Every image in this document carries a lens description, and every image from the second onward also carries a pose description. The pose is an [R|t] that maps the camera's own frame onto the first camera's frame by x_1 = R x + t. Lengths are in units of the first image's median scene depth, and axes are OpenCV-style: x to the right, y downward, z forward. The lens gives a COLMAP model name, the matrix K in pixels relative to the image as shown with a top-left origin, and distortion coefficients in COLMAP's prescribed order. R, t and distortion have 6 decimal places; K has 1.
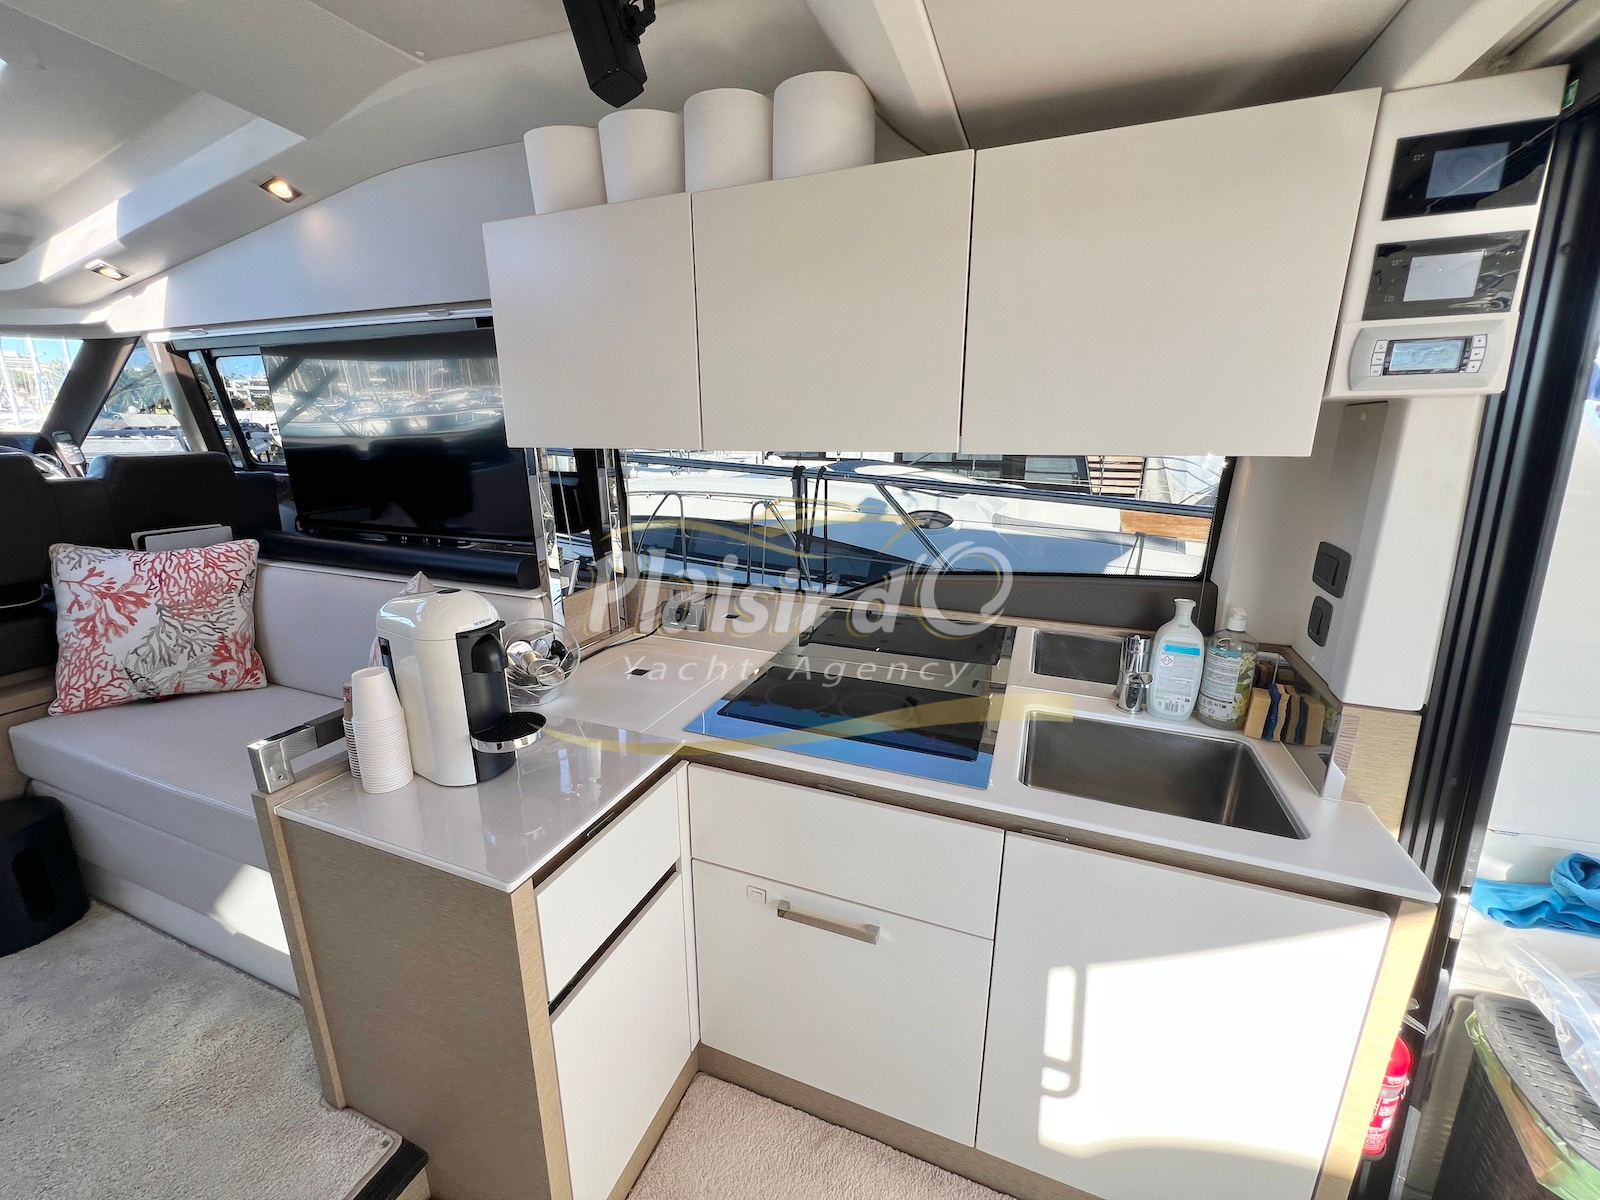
lens RADIAL K [[636.0, 0, 798.2], [0, 636.0, 598.4], [0, 0, 1]] dist [-0.000415, -0.000373]
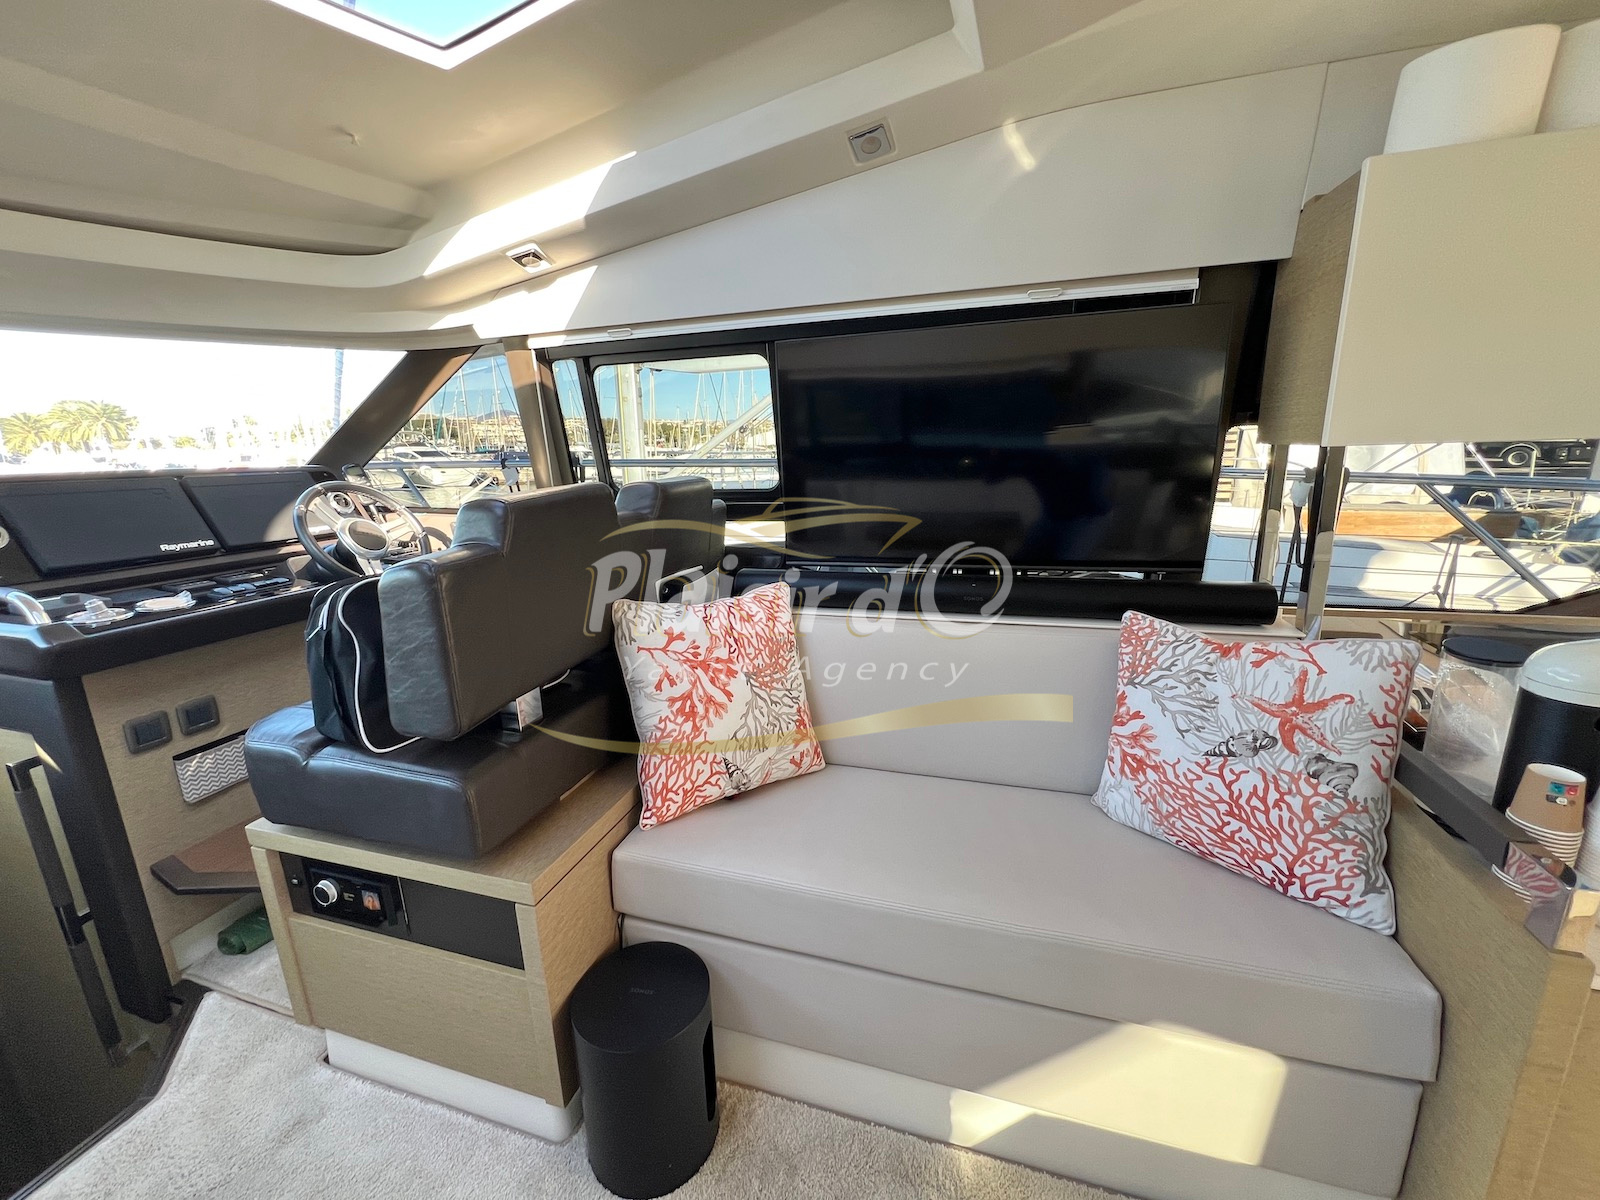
lens RADIAL K [[642.2, 0, 800.1], [0, 642.2, 598.7], [0, 0, 1]] dist [-0.003826, -0.000003]
pose [[0.996536, -0.050012, 0.066449, -1.008026], [0.052036, 0.998222, -0.029085, -0.054331], [-0.064877, 0.032442, 0.997366, 0.221289]]
